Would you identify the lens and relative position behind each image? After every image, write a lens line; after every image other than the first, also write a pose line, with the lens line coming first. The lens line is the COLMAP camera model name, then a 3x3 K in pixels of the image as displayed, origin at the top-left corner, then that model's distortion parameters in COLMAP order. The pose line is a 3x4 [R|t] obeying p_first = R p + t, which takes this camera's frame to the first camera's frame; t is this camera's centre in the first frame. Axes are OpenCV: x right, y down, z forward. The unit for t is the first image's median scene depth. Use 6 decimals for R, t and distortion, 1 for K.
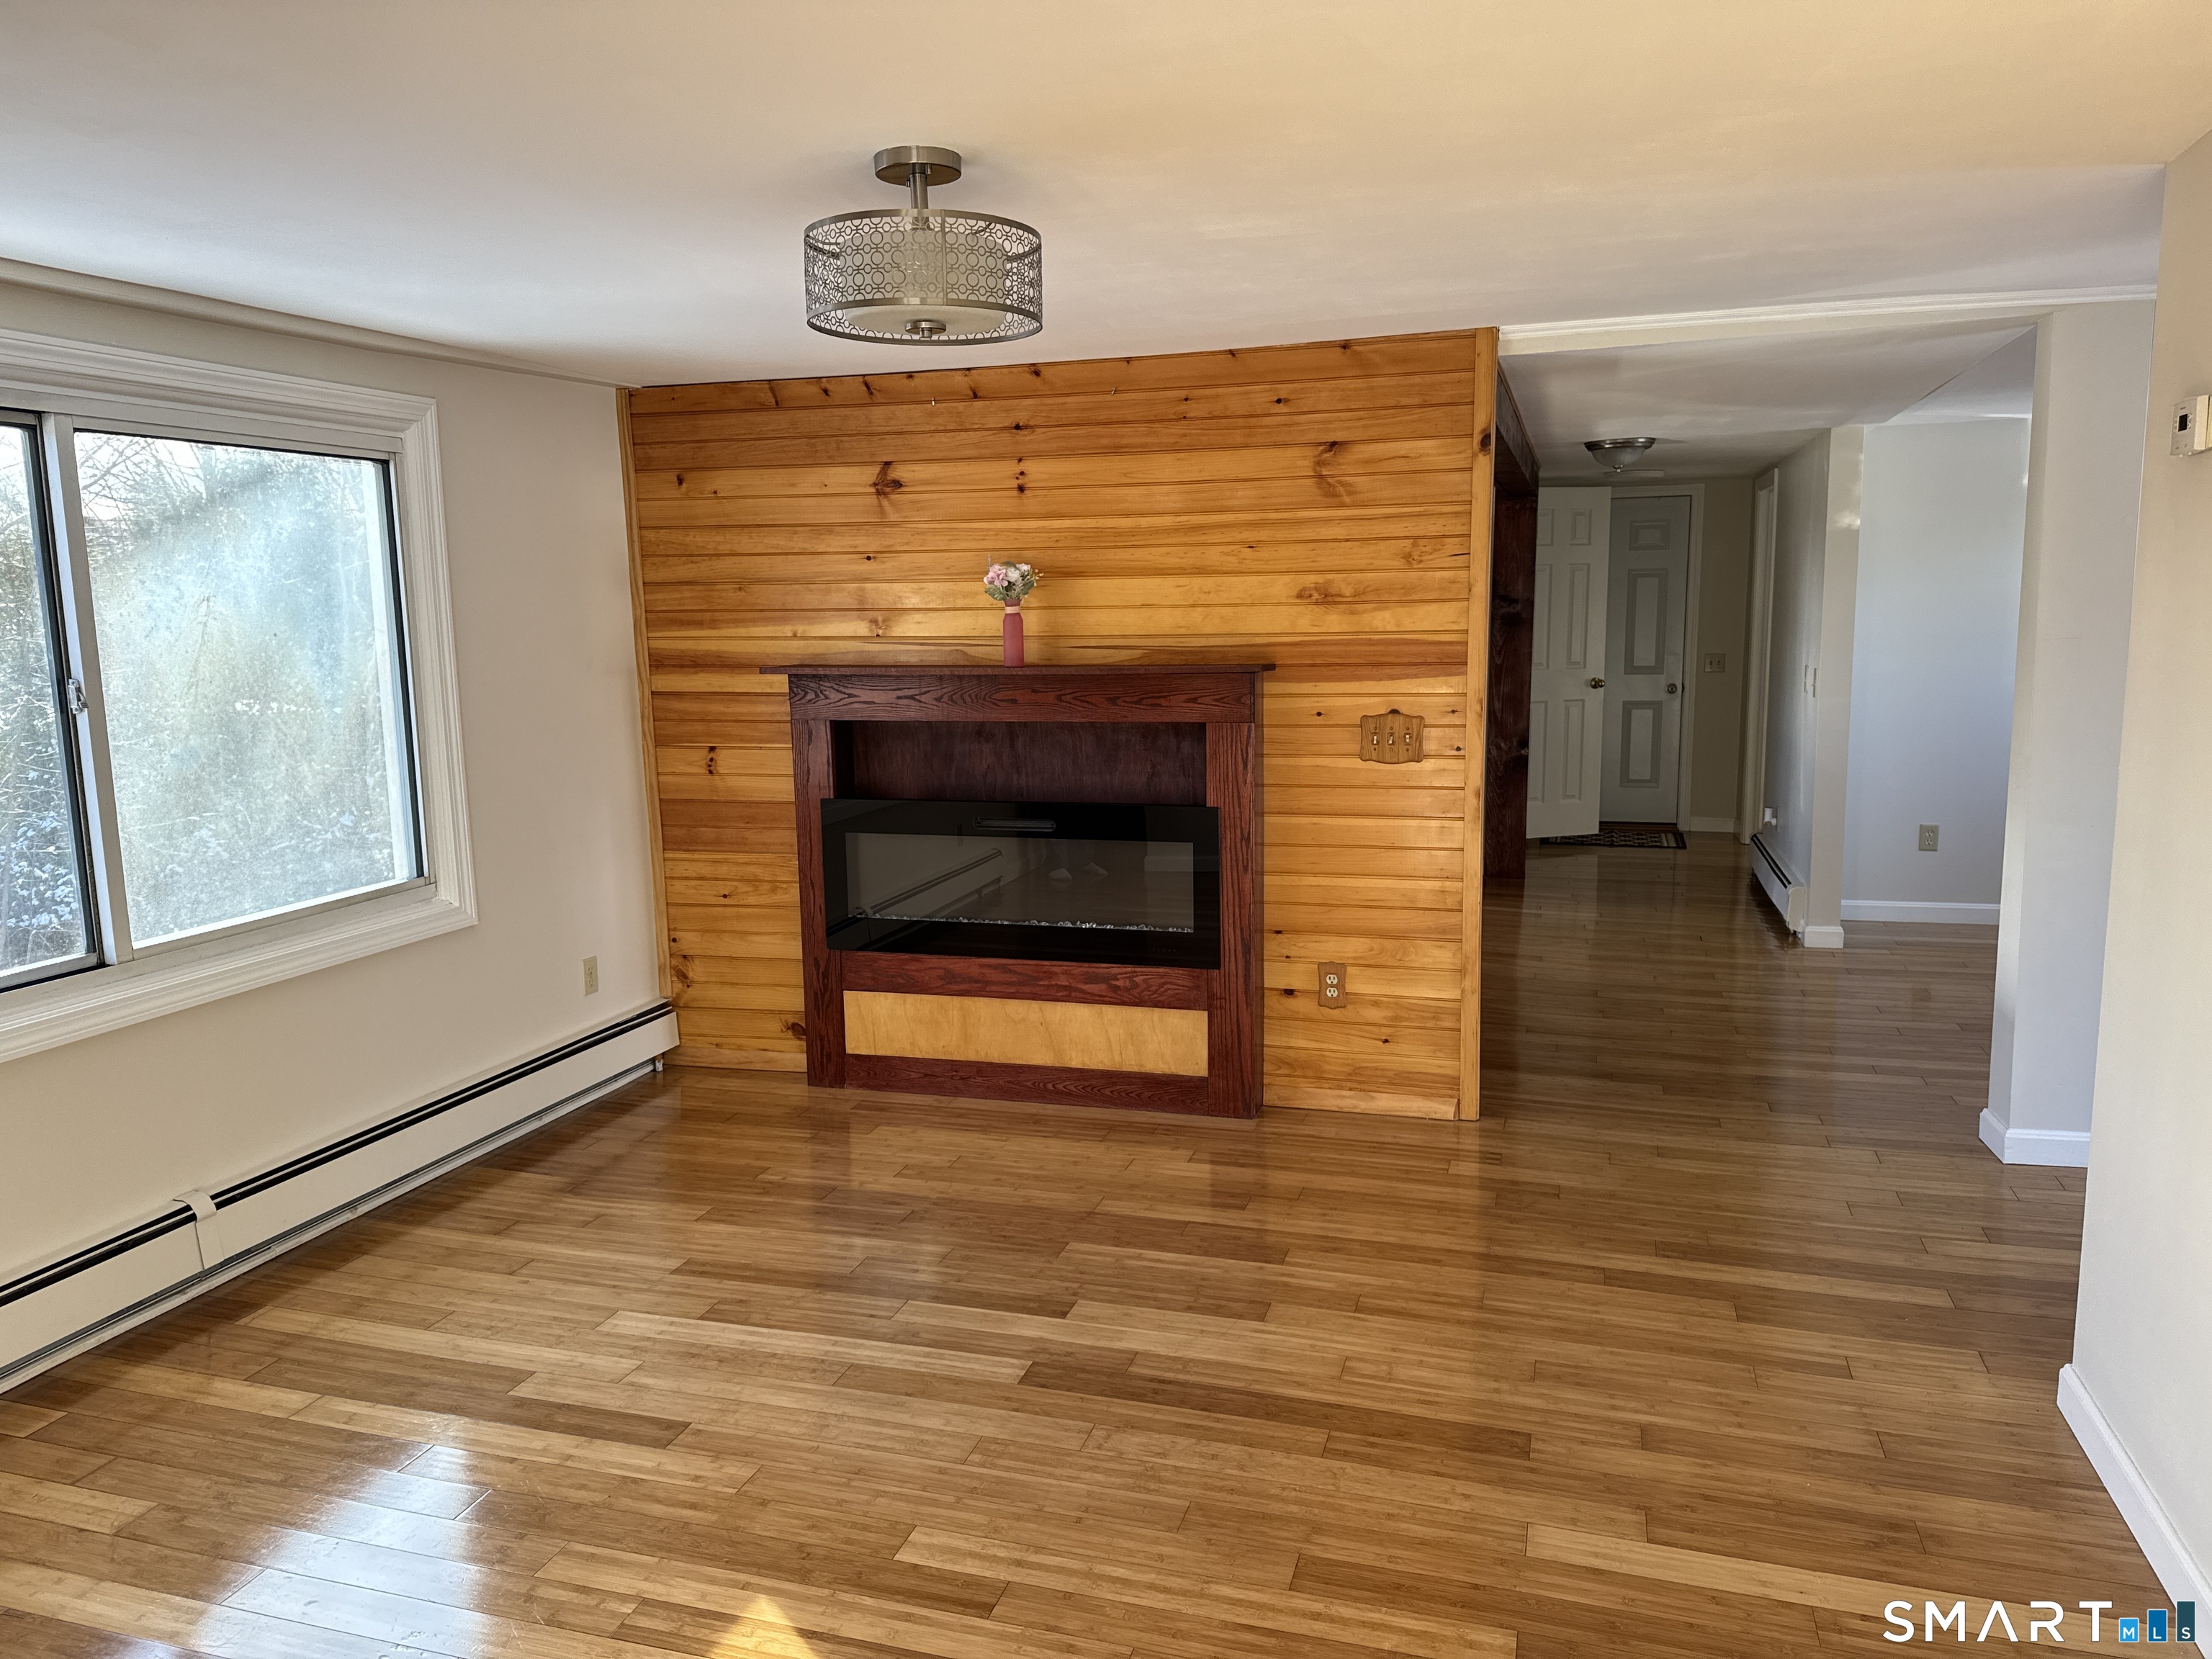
lens RADIAL K [[1562.9, 0, 1106.0], [0, 1562.9, 829.5], [0, 0, 1]] dist [0.054814, -0.140264]
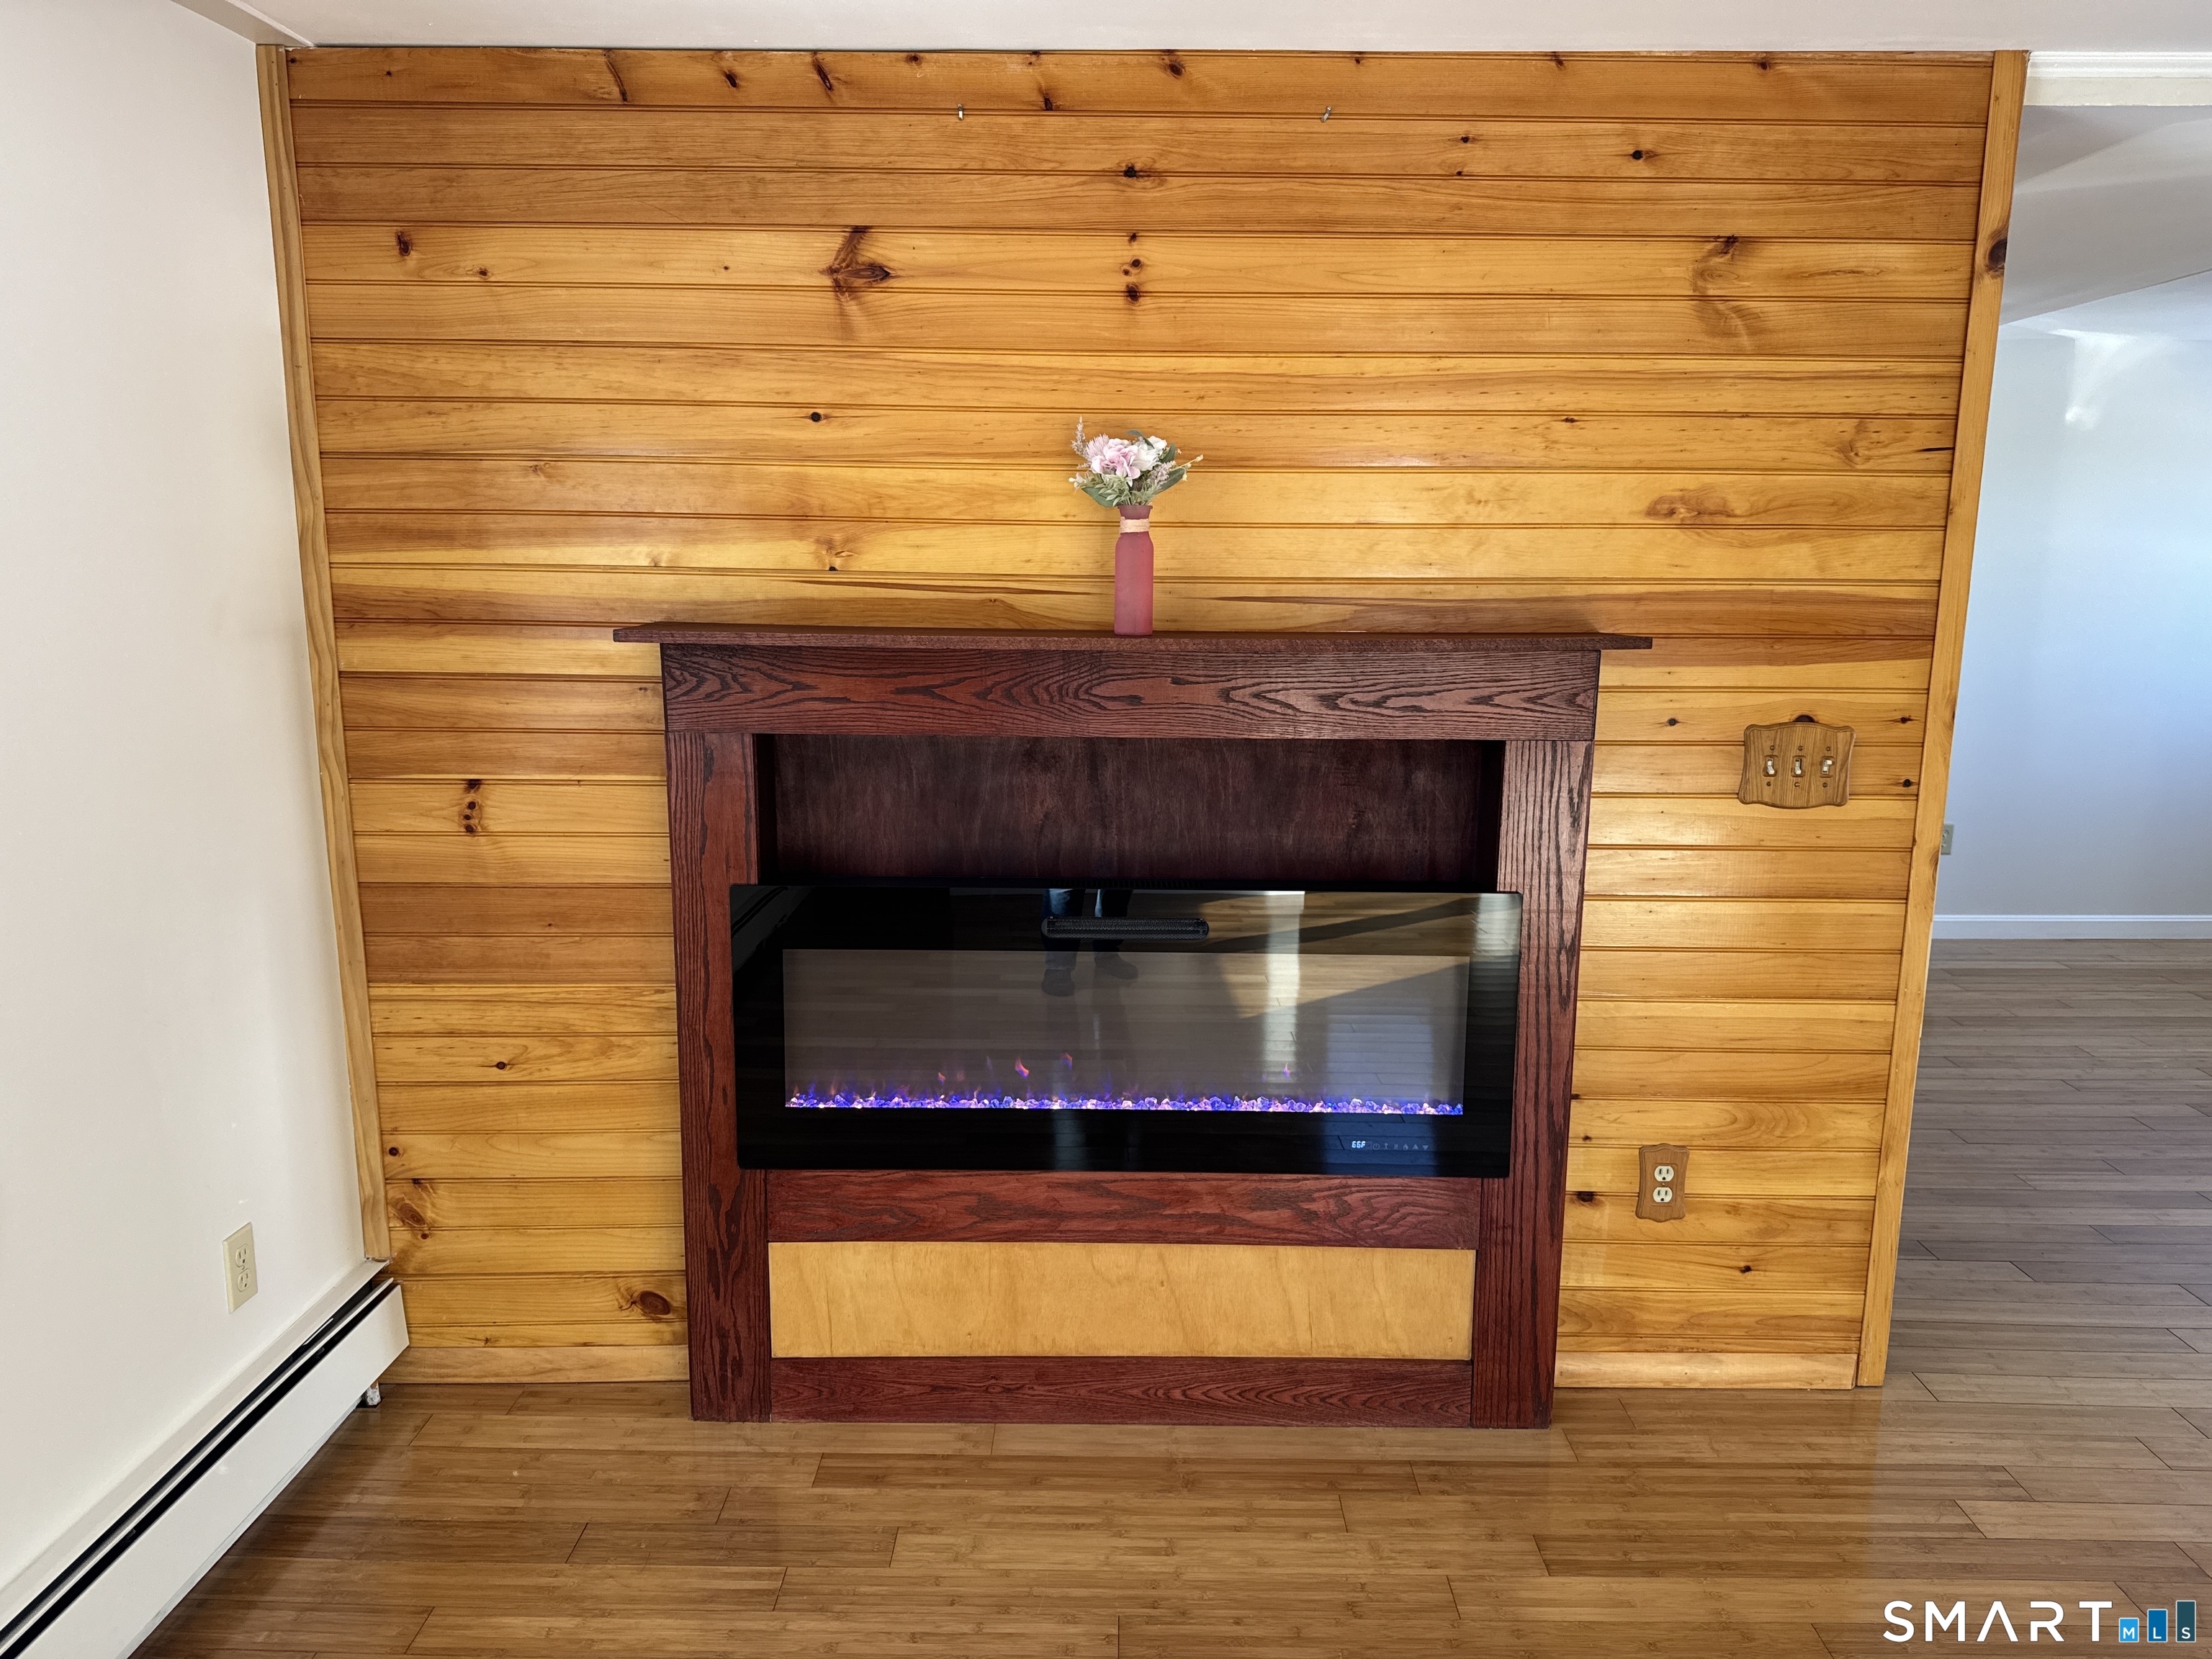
lens RADIAL K [[1562.9, 0, 1106.0], [0, 1562.9, 829.5], [0, 0, 1]] dist [0.054814, -0.140264]
pose [[0.959329, -0.024485, 0.281228, -0.214879], [0.015924, 0.999339, 0.032684, -0.054603], [-0.281842, -0.026877, 0.959084, 0.489208]]
